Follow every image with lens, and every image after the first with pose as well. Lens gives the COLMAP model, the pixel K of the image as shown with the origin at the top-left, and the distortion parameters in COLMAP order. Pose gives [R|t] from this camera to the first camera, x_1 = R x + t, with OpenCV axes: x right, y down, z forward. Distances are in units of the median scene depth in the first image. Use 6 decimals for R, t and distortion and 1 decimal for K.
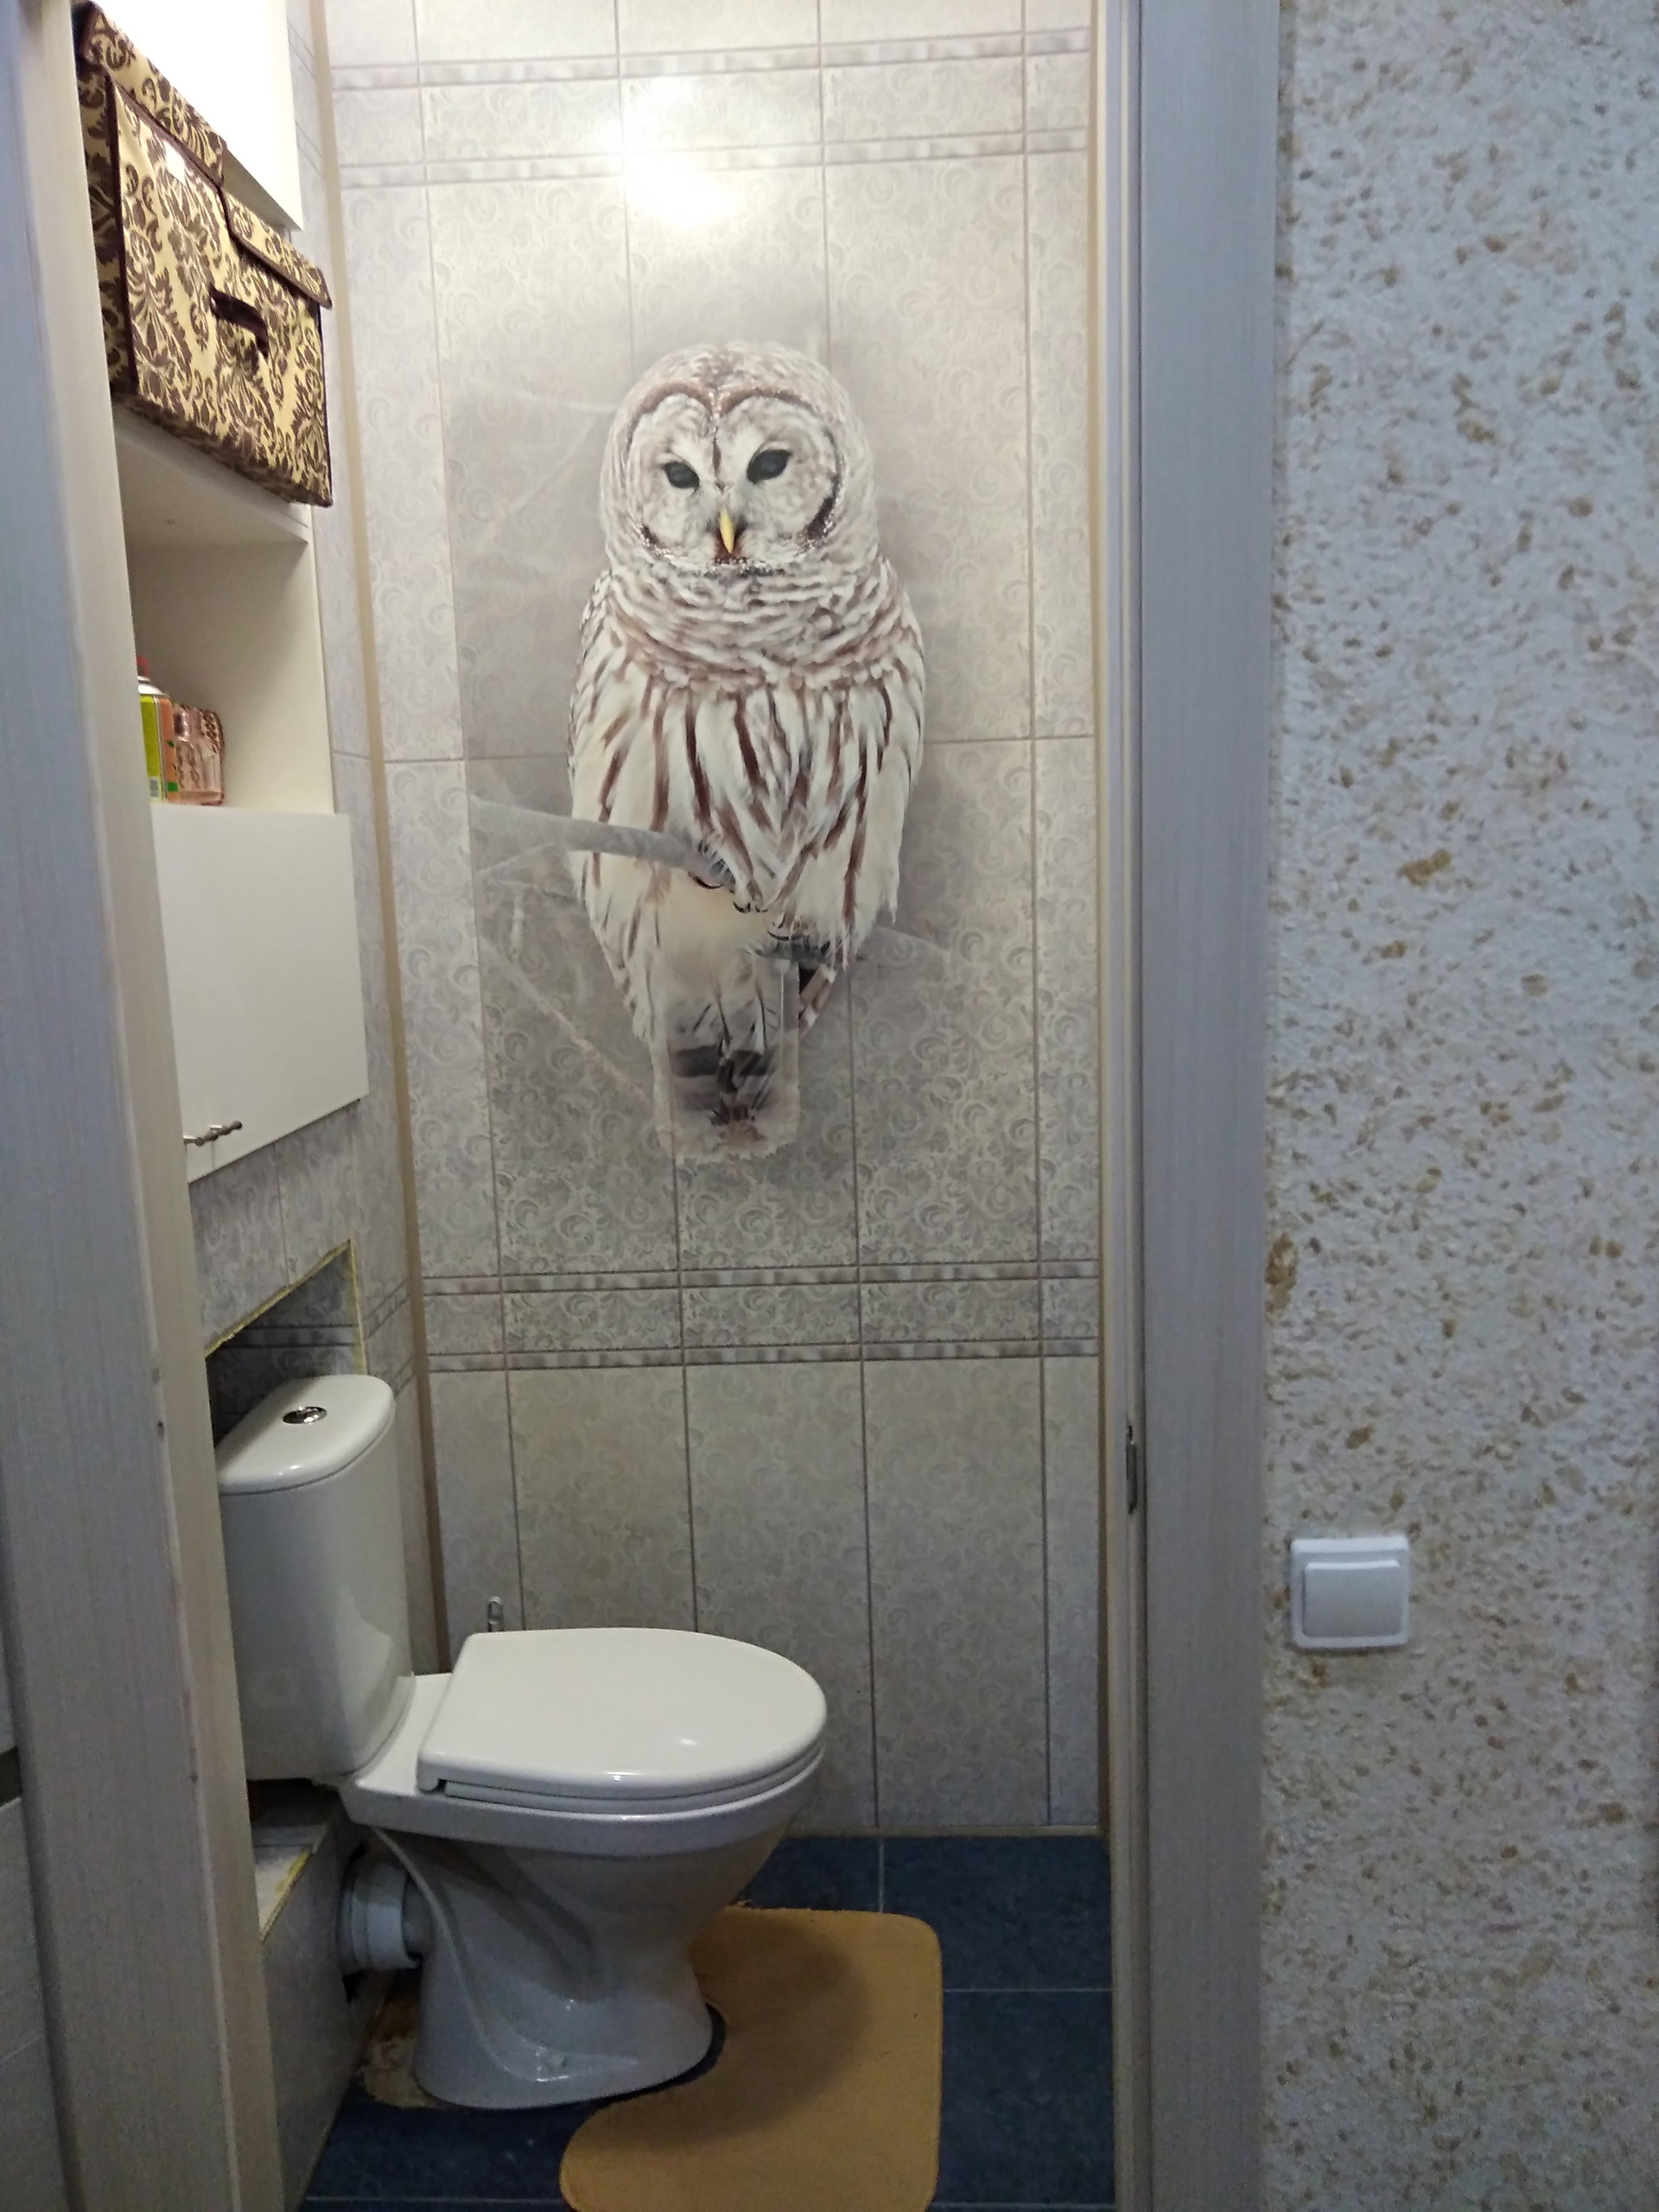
lens RADIAL K [[1661.6, 0, 828.9], [0, 1661.6, 1102.3], [0, 0, 1]] dist [0.017945, 0.000362]
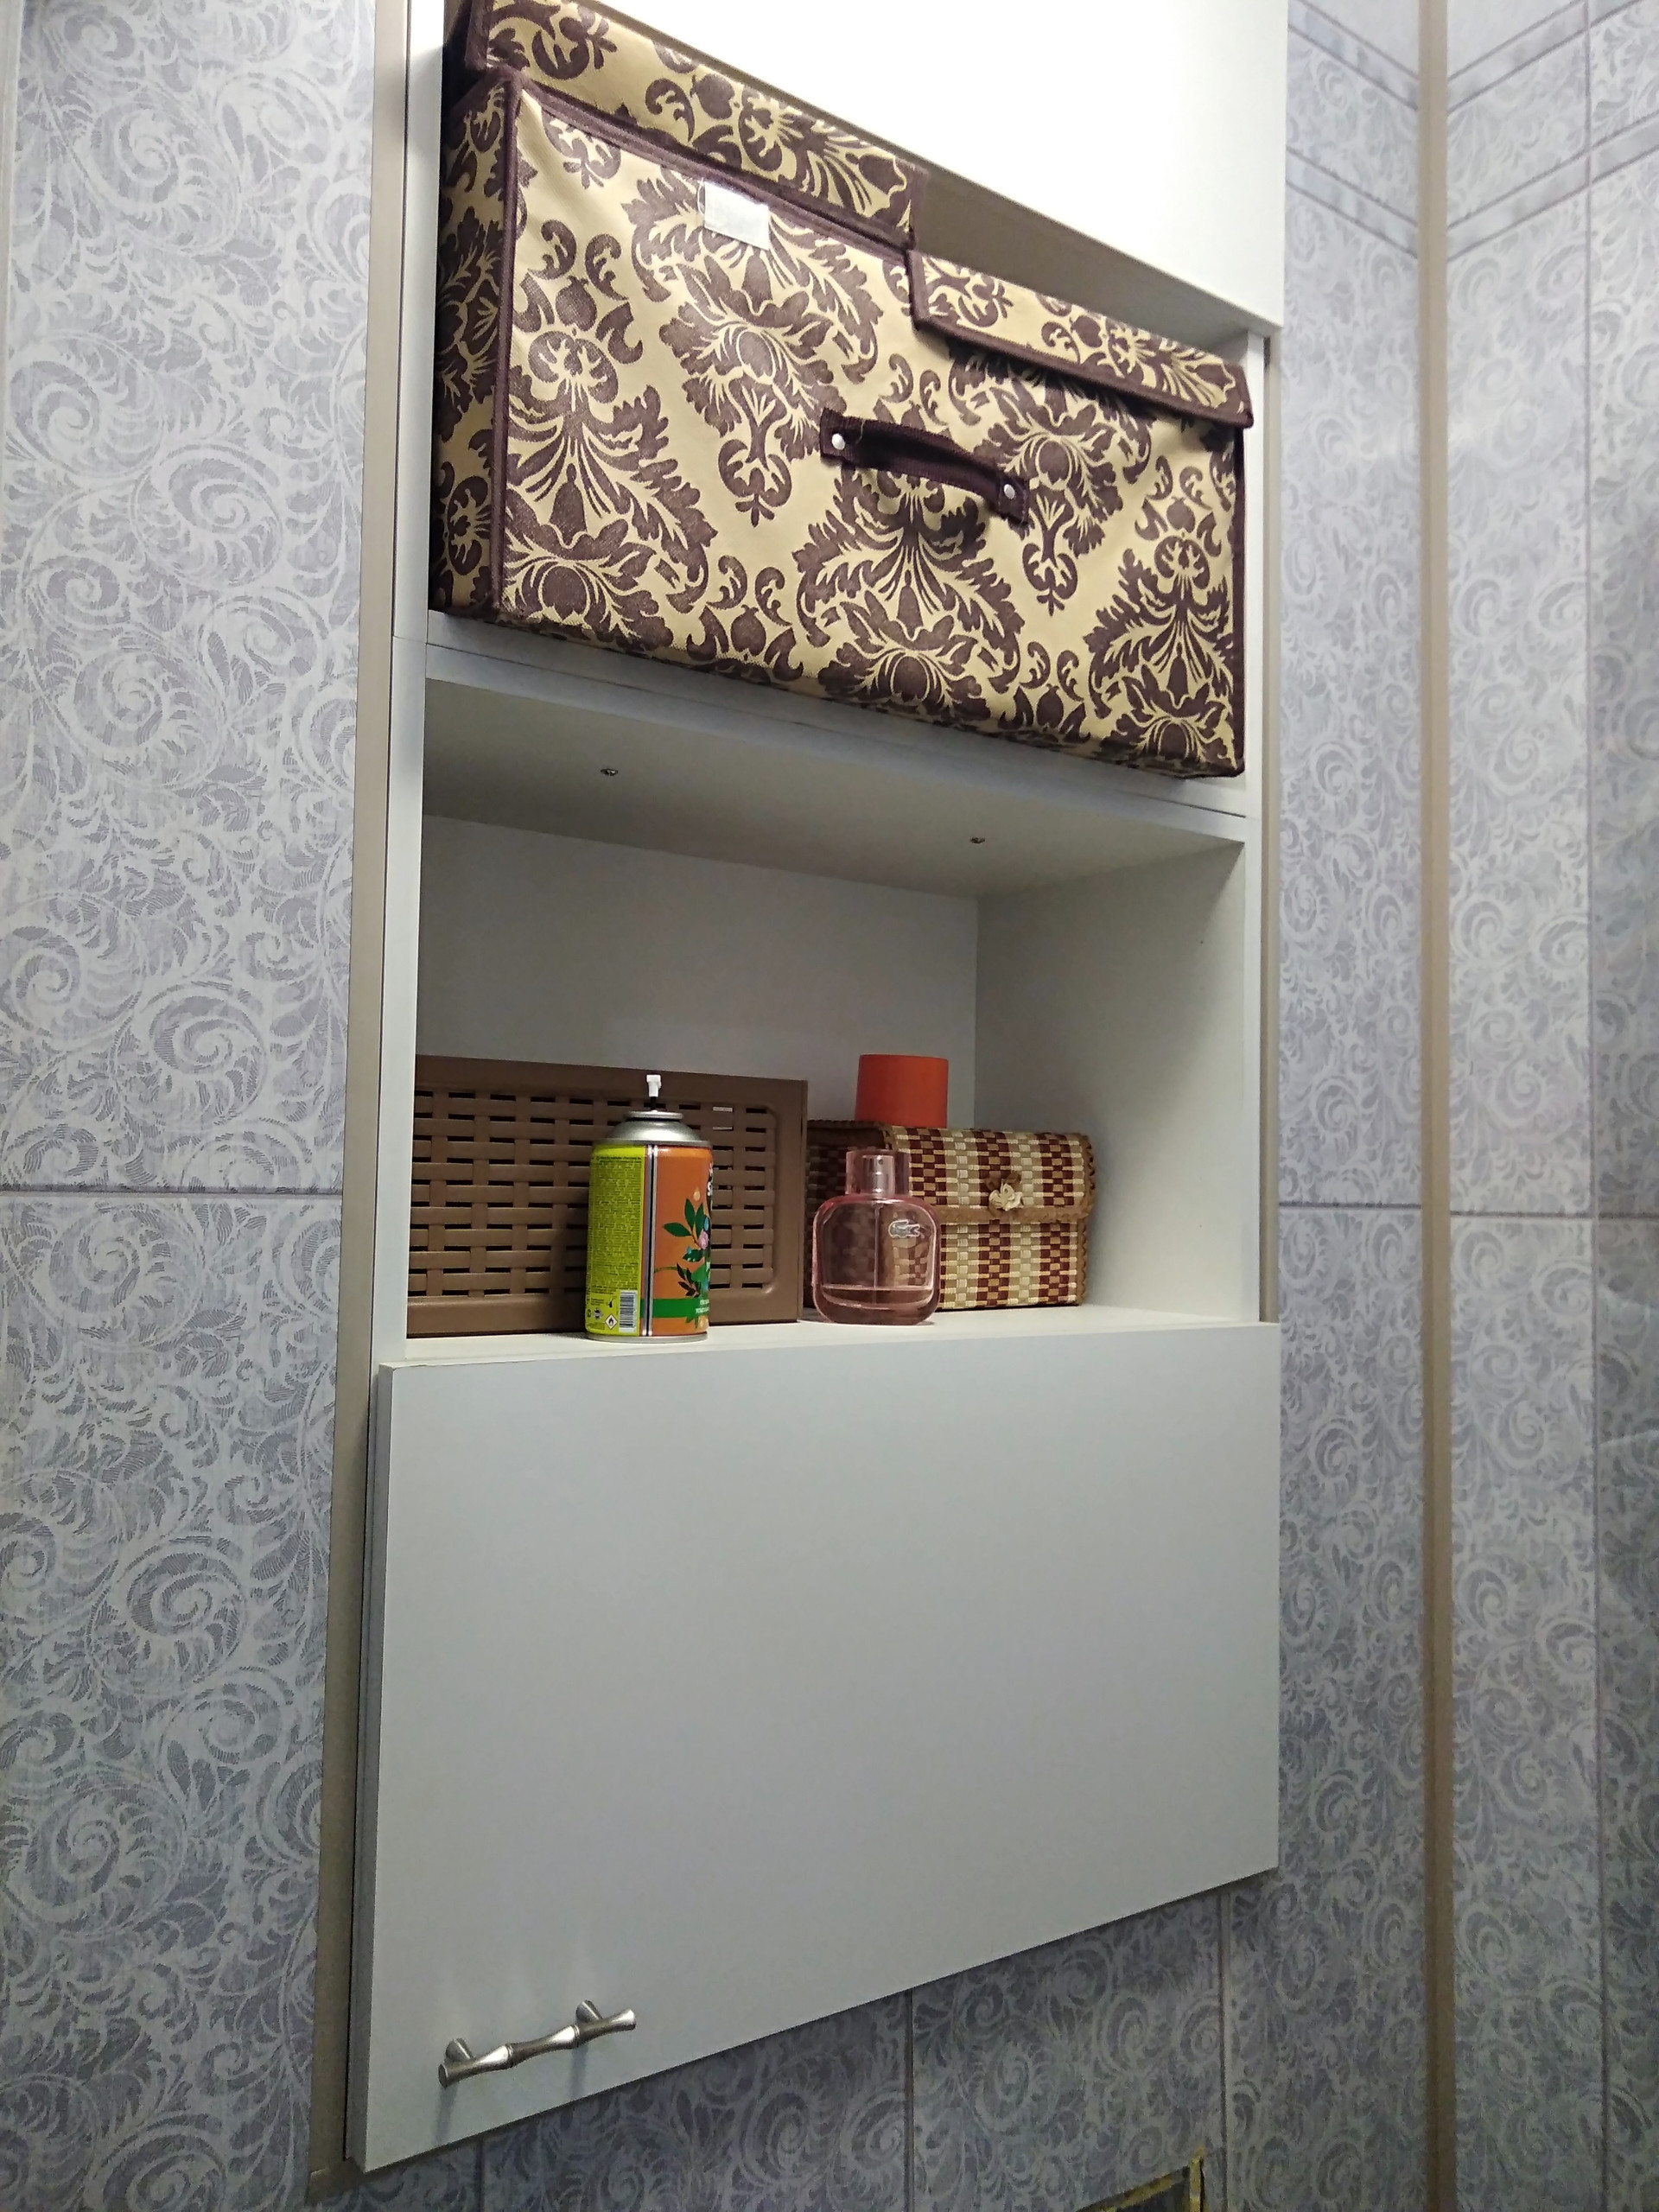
lens RADIAL K [[1661.6, 0, 836.0], [0, 1661.6, 1115.8], [0, 0, 1]] dist [0.017945, 0.000362]
pose [[0.592958, -0.001383, -0.805232, 0.062967], [-0.156269, 0.980789, -0.116757, -0.169833], [0.789925, 0.195065, 0.581351, 0.625169]]
